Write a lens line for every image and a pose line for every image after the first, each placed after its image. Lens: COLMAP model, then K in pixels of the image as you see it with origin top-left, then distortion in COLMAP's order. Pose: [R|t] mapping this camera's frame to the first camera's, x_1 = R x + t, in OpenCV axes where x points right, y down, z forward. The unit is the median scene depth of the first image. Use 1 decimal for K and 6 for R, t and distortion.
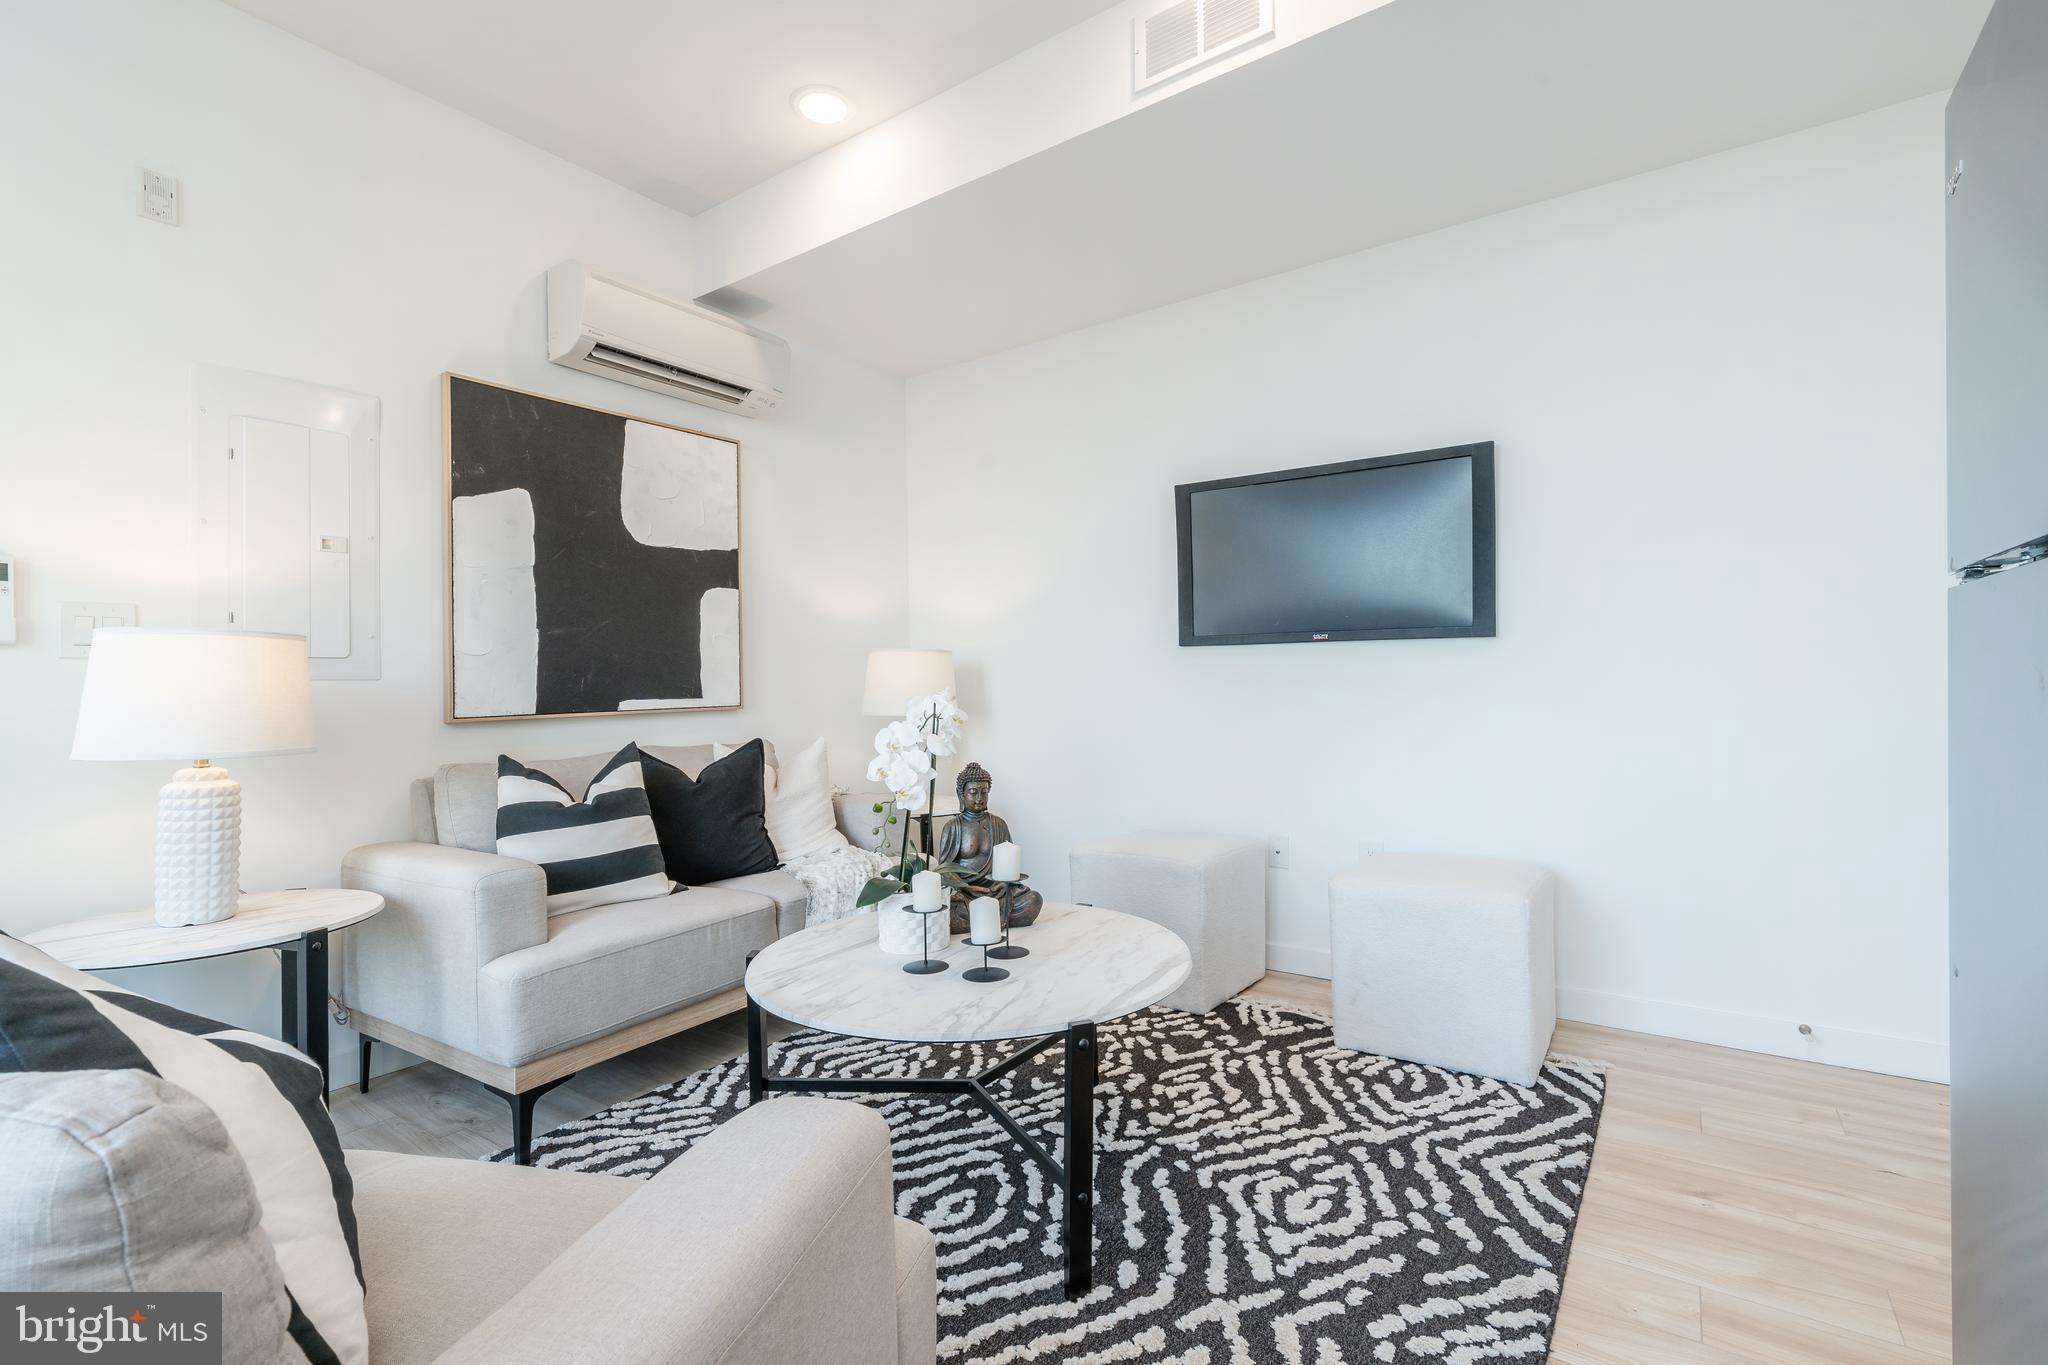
lens RADIAL K [[923.3, 0, 1029.1], [0, 923.3, 657.4], [0, 0, 1]] dist [0.003331, -0.000926]
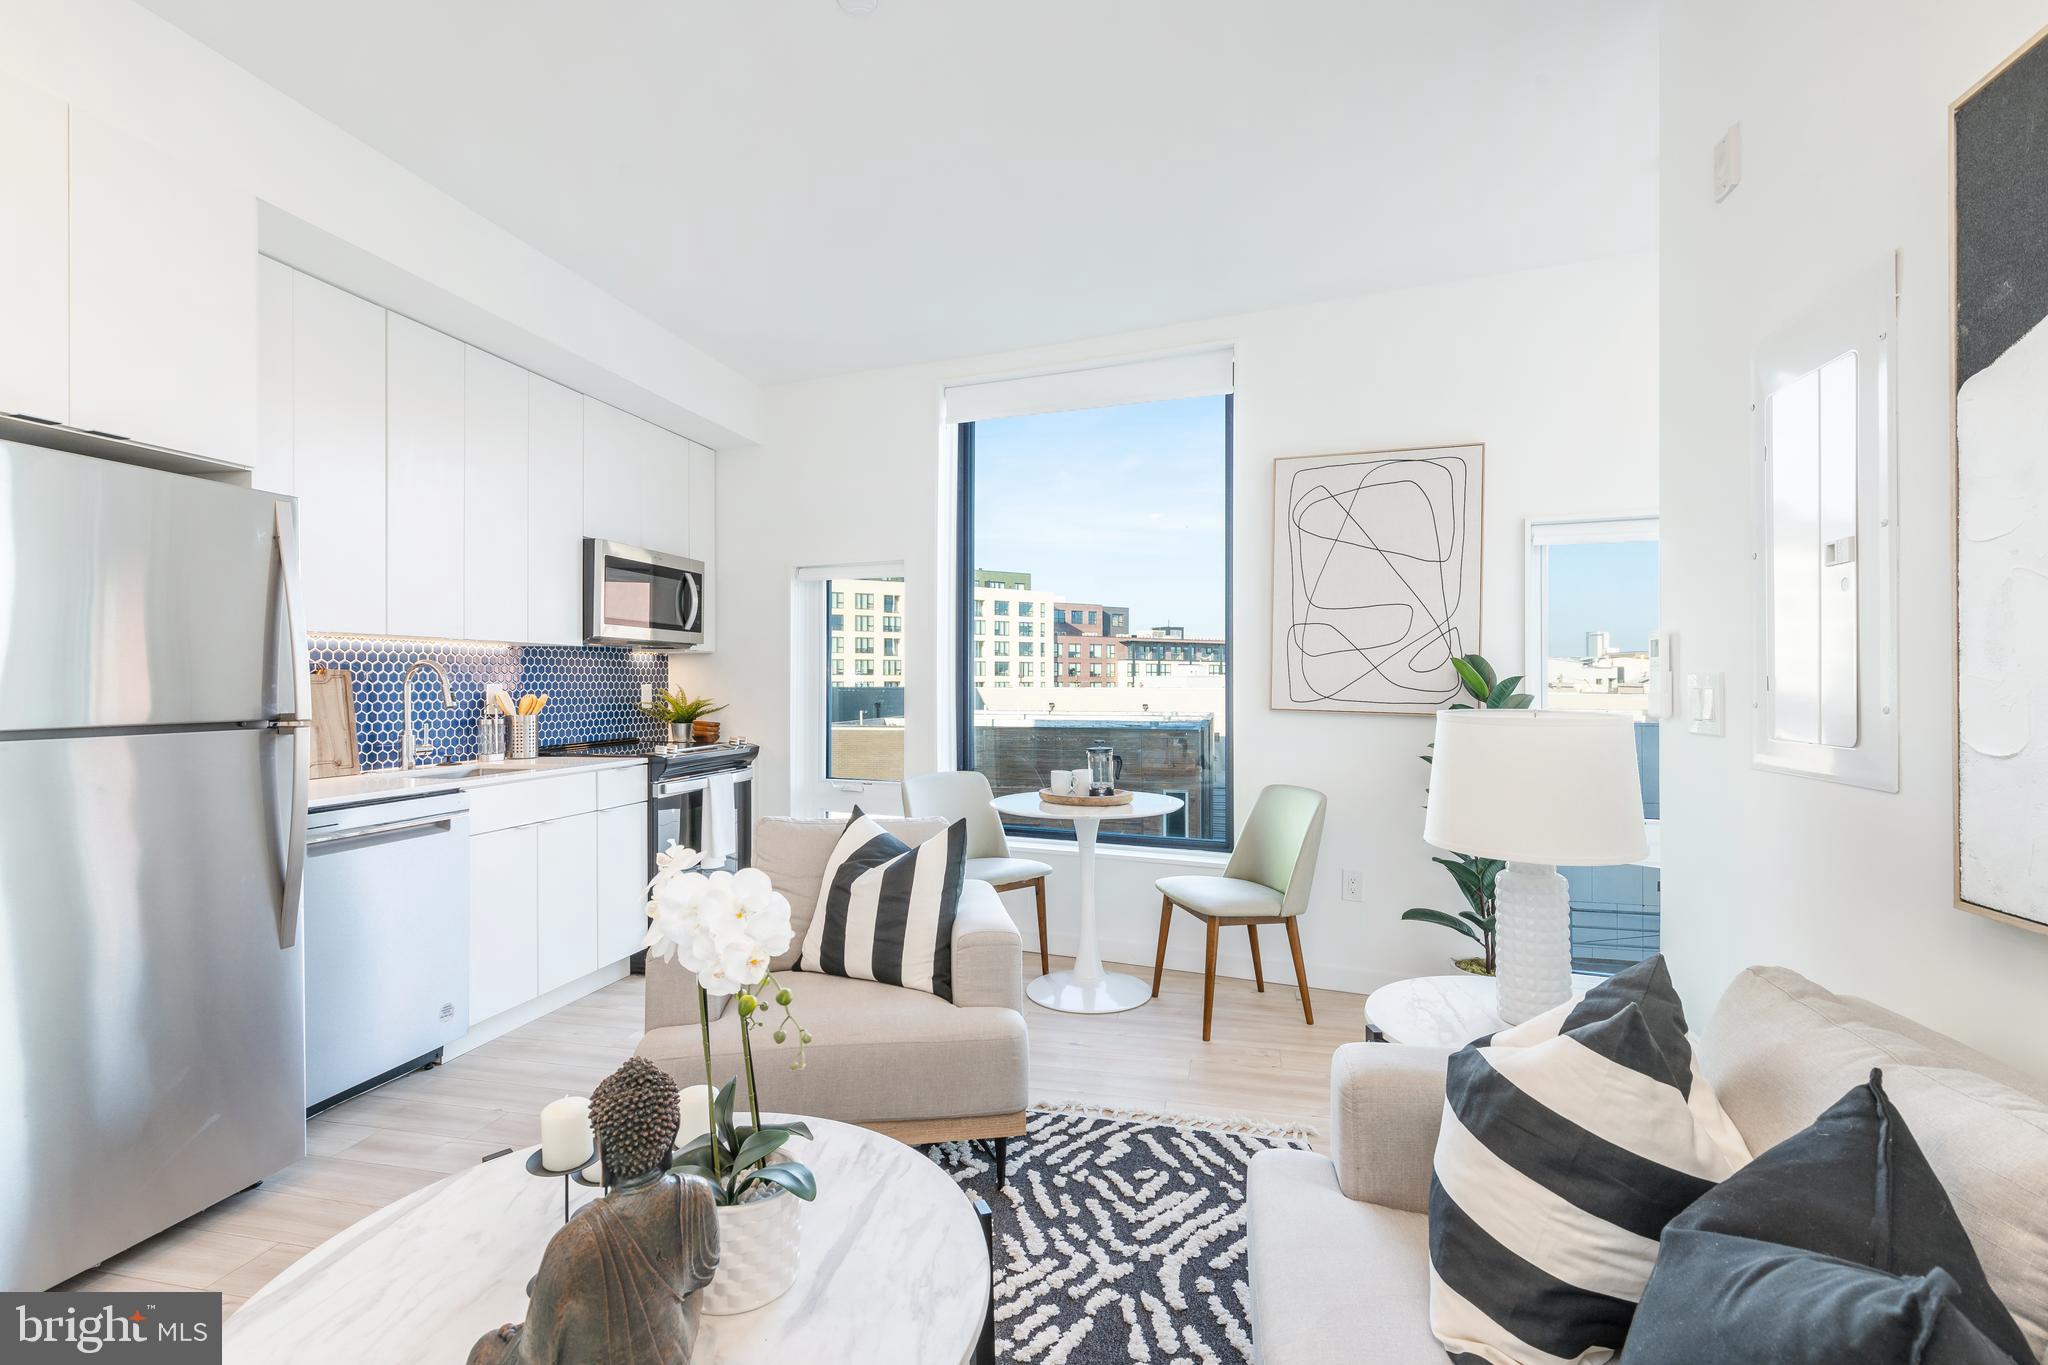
lens RADIAL K [[921.8, 0, 1040.4], [0, 921.8, 673.2], [0, 0, 1]] dist [-0.001929, -0.000463]
pose [[-0.923940, 0.014336, -0.382269, -0.071789], [0.027215, 0.999229, -0.028304, -0.046715], [0.381568, -0.036554, -0.923618, 1.432958]]
